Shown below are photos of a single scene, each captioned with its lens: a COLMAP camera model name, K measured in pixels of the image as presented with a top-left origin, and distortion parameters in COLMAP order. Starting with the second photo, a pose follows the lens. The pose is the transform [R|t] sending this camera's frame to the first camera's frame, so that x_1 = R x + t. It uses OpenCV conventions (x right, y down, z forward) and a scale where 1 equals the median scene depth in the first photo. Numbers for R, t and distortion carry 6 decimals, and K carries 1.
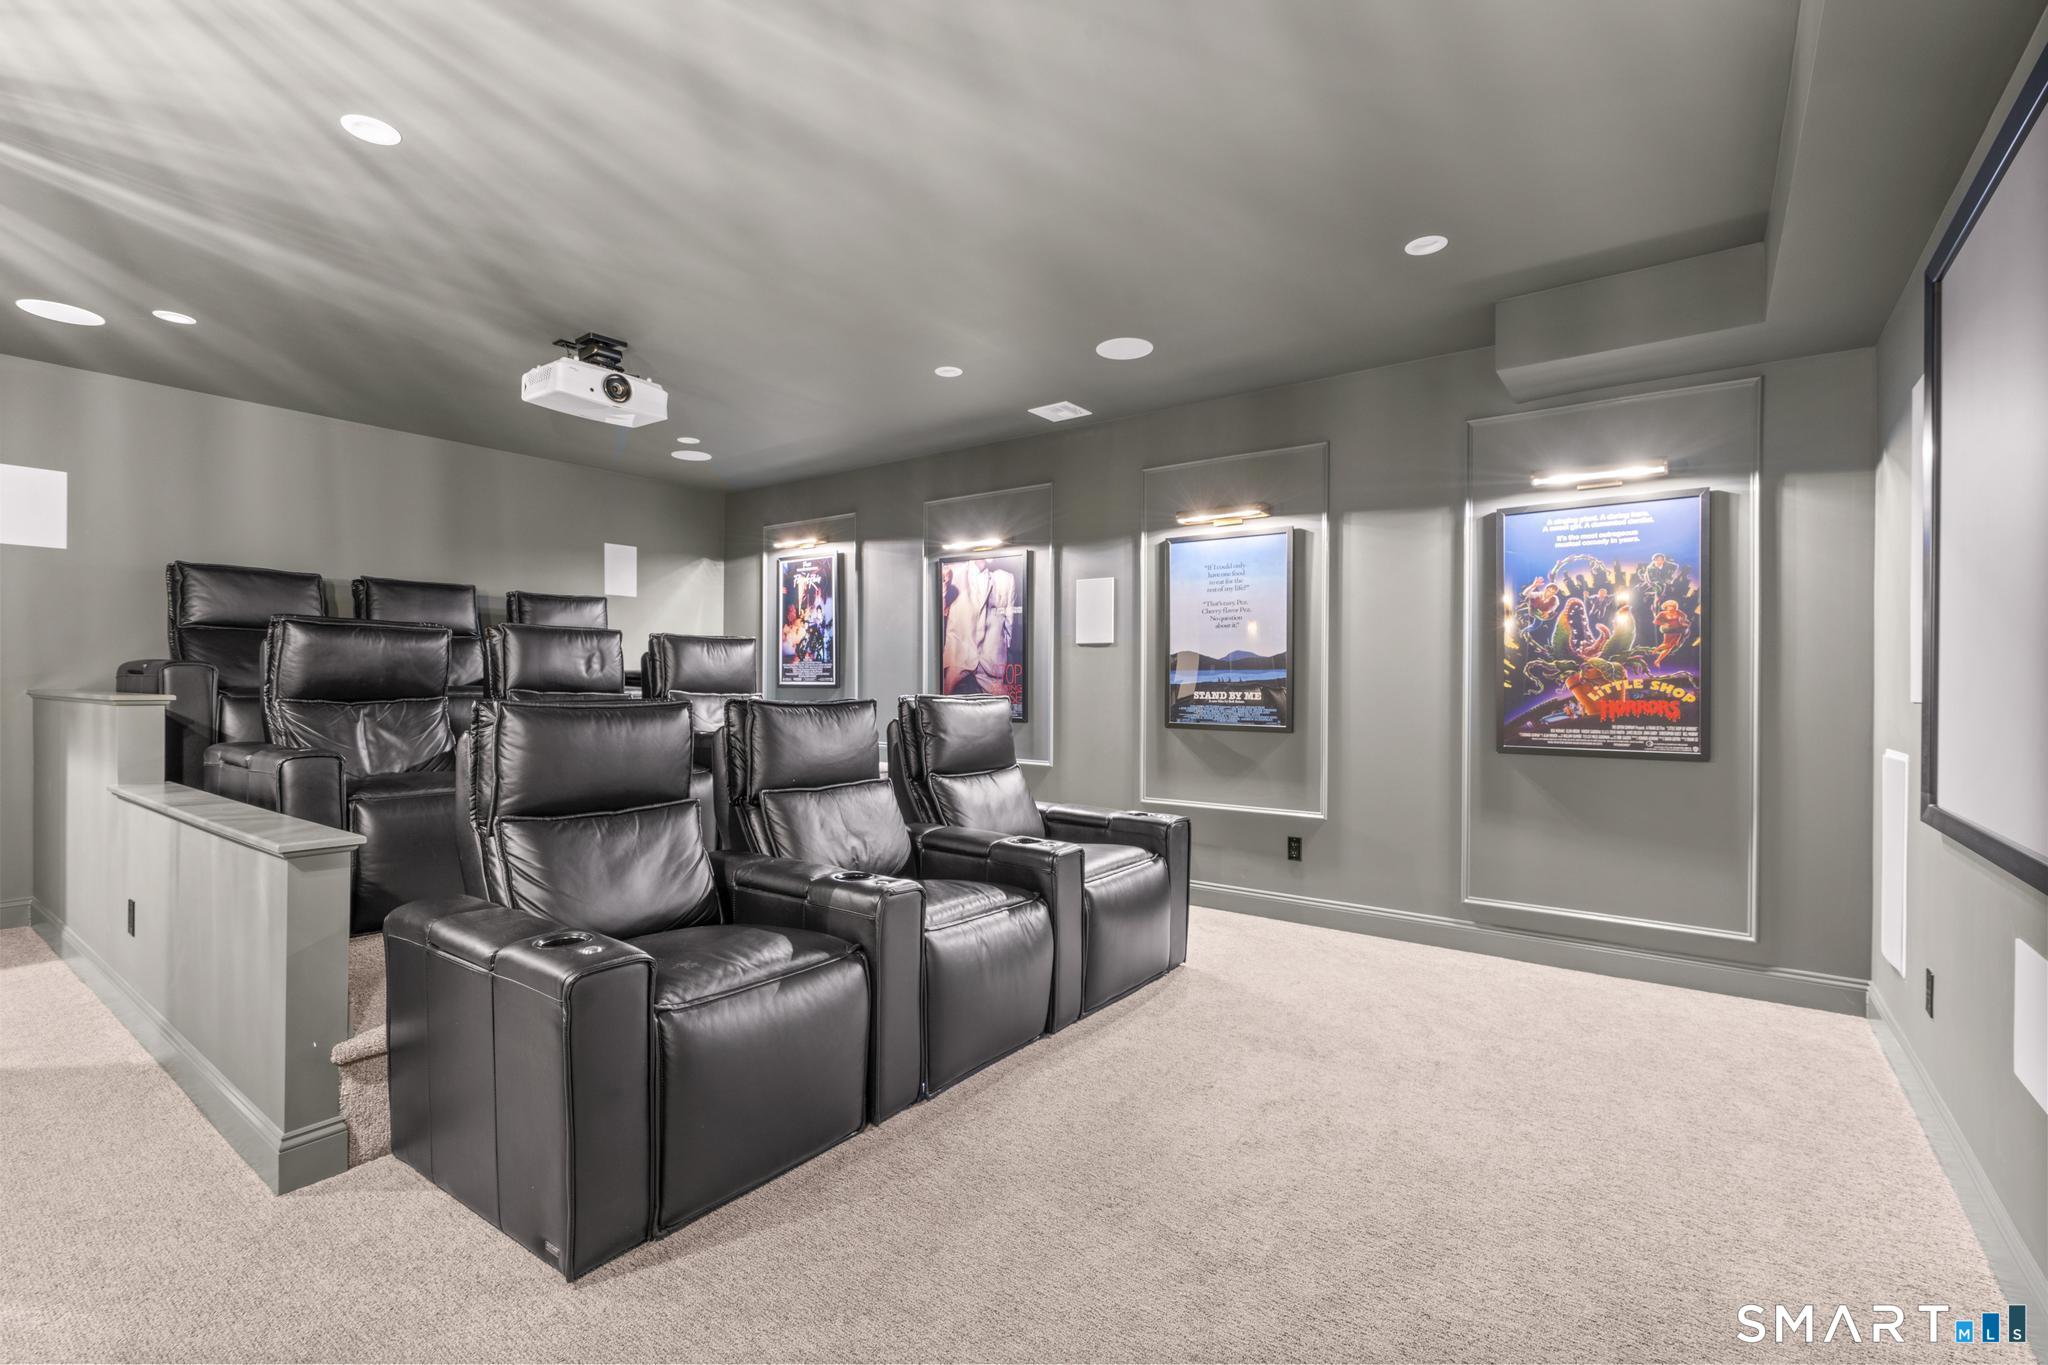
lens RADIAL K [[914.9, 0, 1024.7], [0, 914.9, 686.5], [0, 0, 1]] dist [-0.005756, 0.002986]
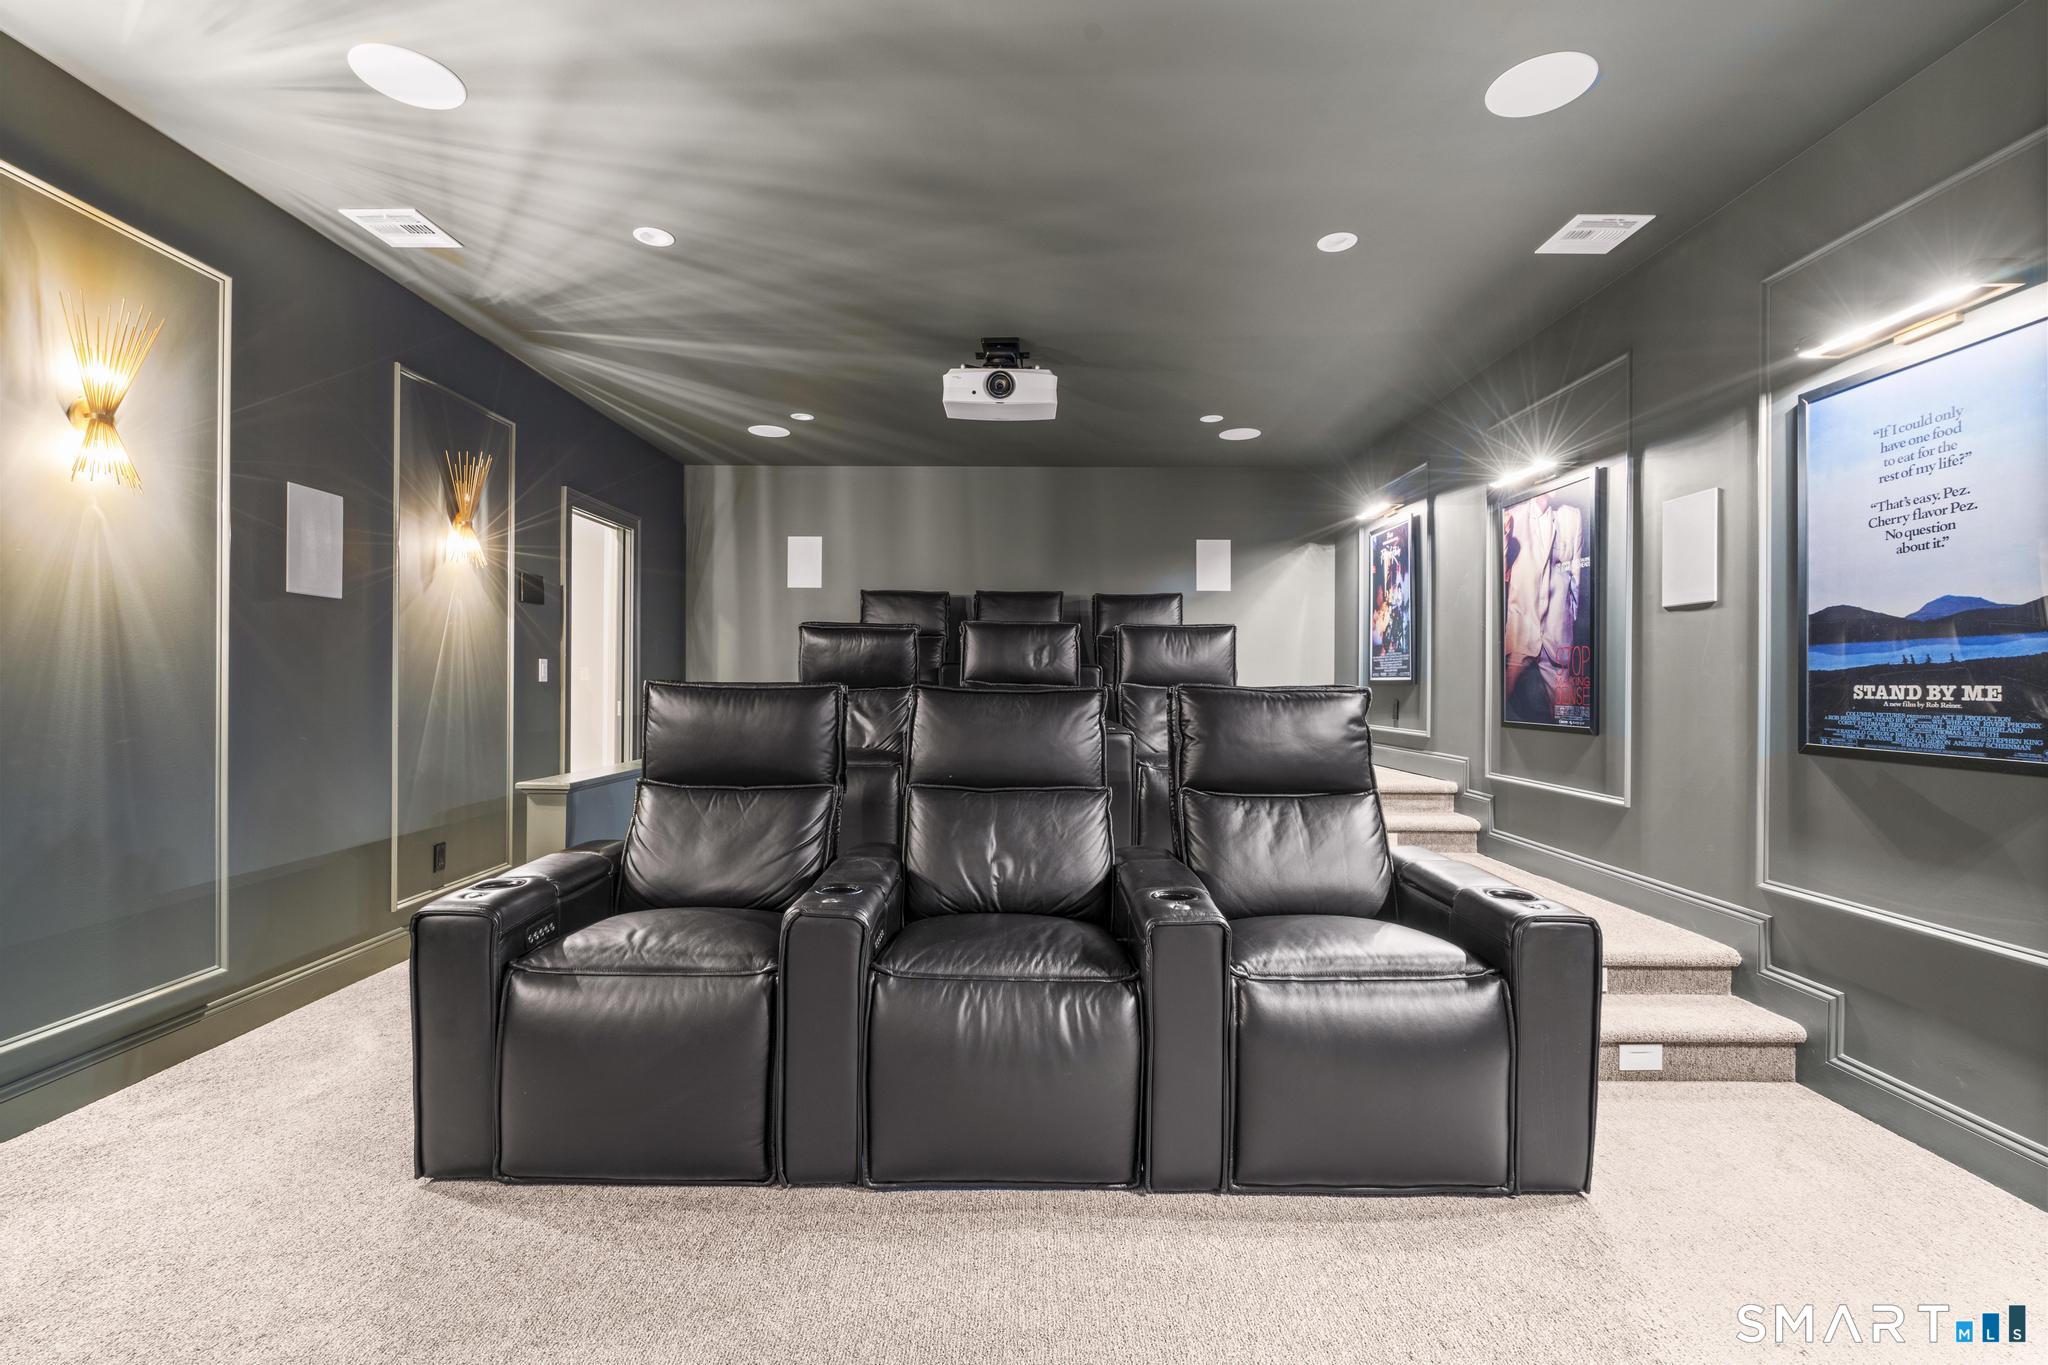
lens RADIAL K [[914.9, 0, 1023.4], [0, 914.9, 682.9], [0, 0, 1]] dist [-0.005756, 0.002986]
pose [[0.596688, -0.000476, -0.802473, 0.300196], [-0.008018, 0.999946, -0.006555, 0.010849], [0.802433, 0.010345, 0.596652, 0.315797]]
